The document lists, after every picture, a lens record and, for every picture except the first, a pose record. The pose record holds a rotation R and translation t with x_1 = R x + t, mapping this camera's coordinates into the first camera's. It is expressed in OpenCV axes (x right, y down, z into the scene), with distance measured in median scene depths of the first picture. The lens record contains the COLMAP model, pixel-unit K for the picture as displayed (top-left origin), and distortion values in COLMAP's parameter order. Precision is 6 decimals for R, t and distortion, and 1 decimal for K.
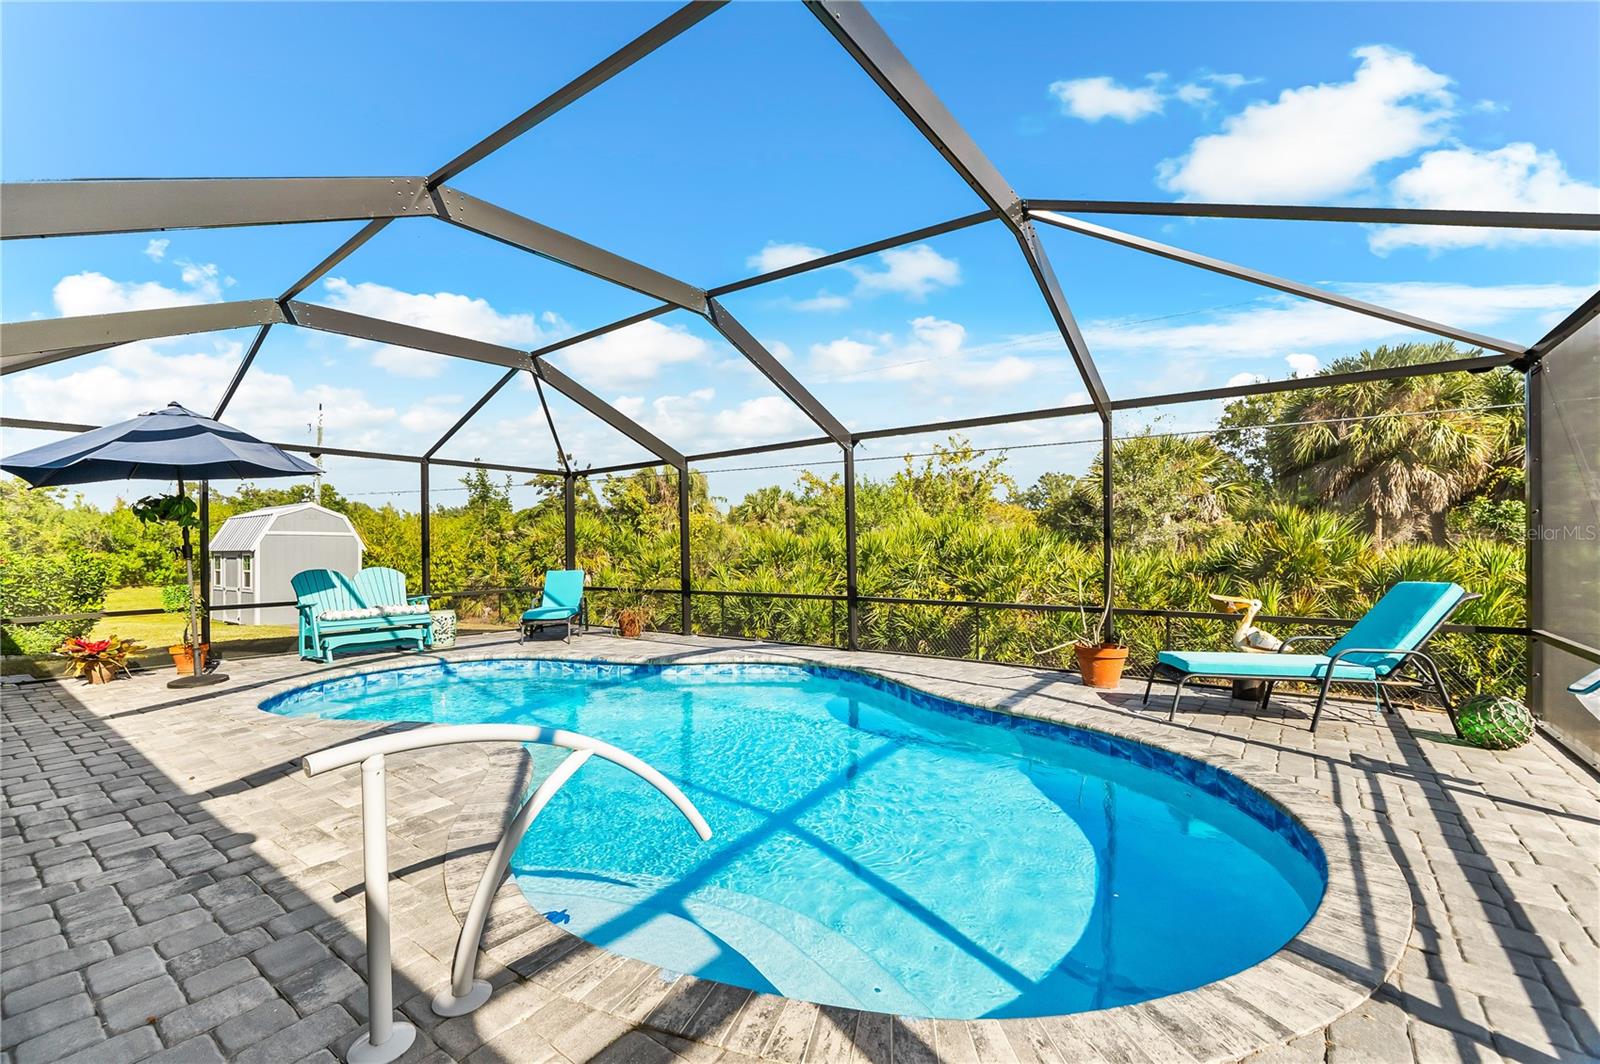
lens RADIAL K [[700.3, 0, 800.9], [0, 700.3, 544.0], [0, 0, 1]] dist [0.001003, 0.000703]
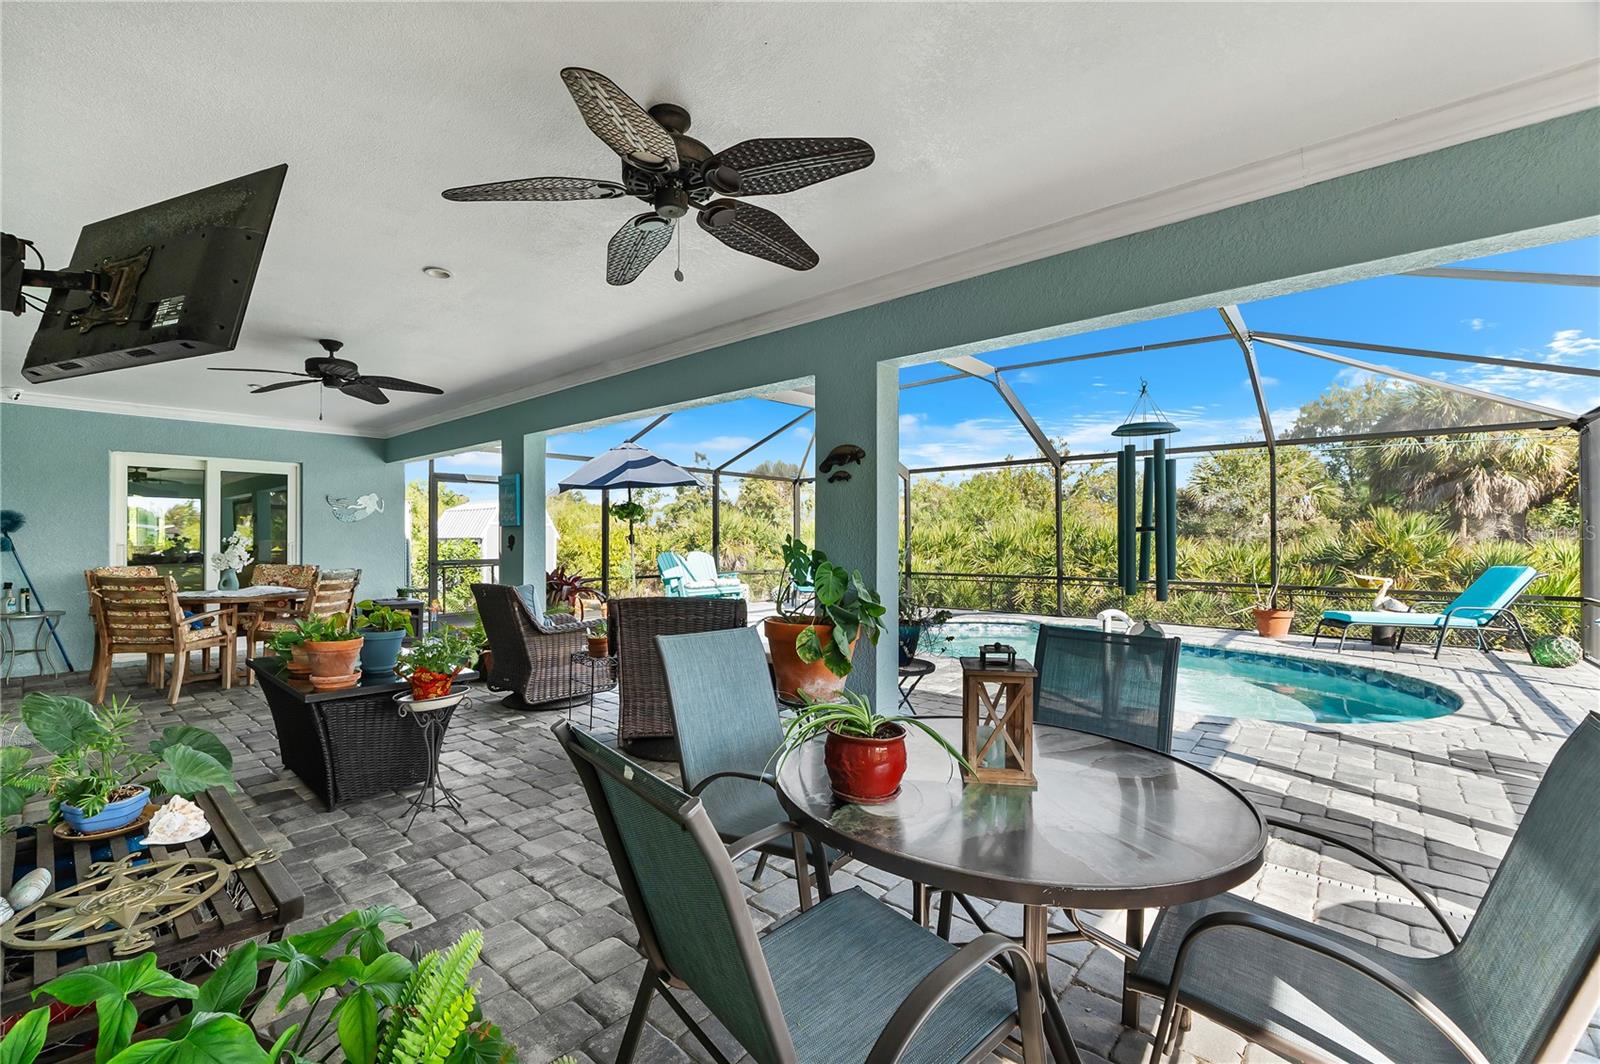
lens RADIAL K [[700.3, 0, 798.1], [0, 700.3, 524.8], [0, 0, 1]] dist [0.001003, 0.000703]
pose [[0.998107, 0.007519, -0.061044, -0.254966], [-0.008384, 0.999868, -0.013927, -0.001047], [0.060931, 0.014413, 0.998038, -0.280227]]
